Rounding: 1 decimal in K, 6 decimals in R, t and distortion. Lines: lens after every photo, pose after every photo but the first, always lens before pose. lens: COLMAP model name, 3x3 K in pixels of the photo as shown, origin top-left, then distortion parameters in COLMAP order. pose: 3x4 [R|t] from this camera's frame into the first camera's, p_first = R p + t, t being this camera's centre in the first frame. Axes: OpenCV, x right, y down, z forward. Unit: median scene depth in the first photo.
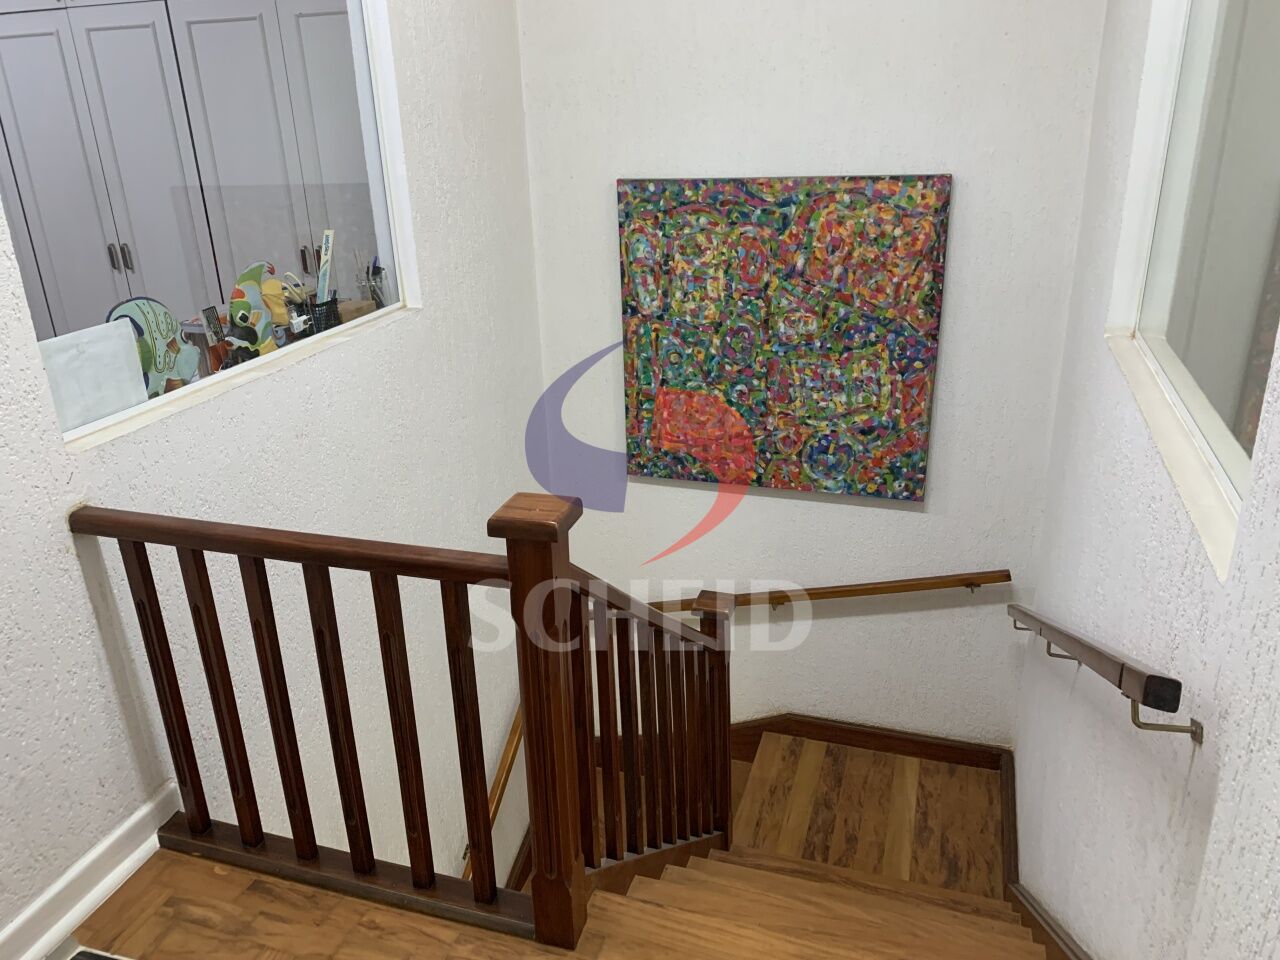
lens RADIAL K [[989.1, 0, 637.5], [0, 989.1, 480.9], [0, 0, 1]] dist [0.027925, -0.041835]
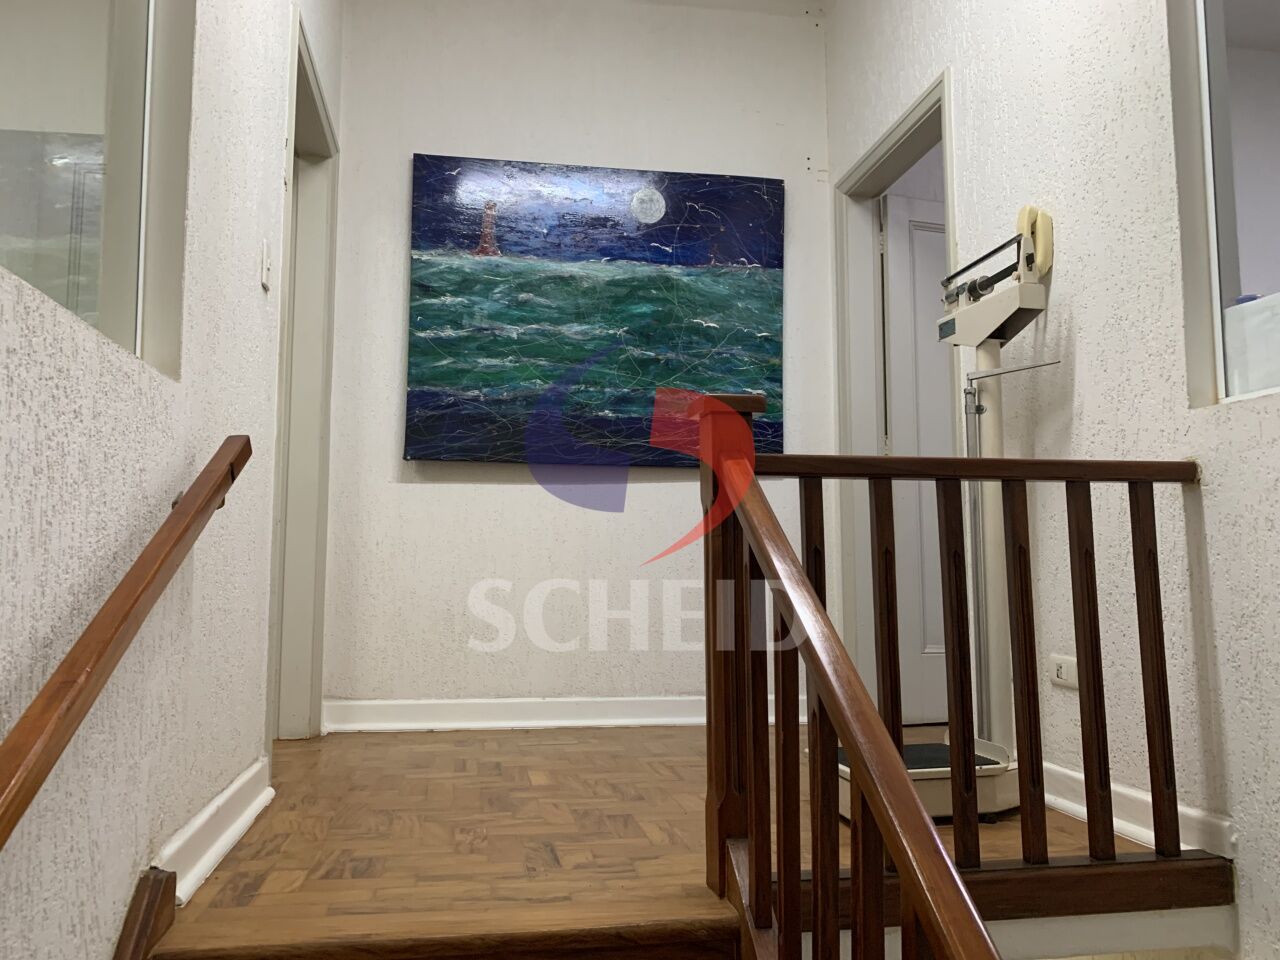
lens RADIAL K [[989.1, 0, 638.5], [0, 989.1, 478.5], [0, 0, 1]] dist [0.027925, -0.041835]
pose [[-0.882450, -0.011687, -0.470261, 0.284515], [-0.146773, 0.956625, 0.251648, -0.086562], [0.446923, 0.291088, -0.845889, 1.058507]]
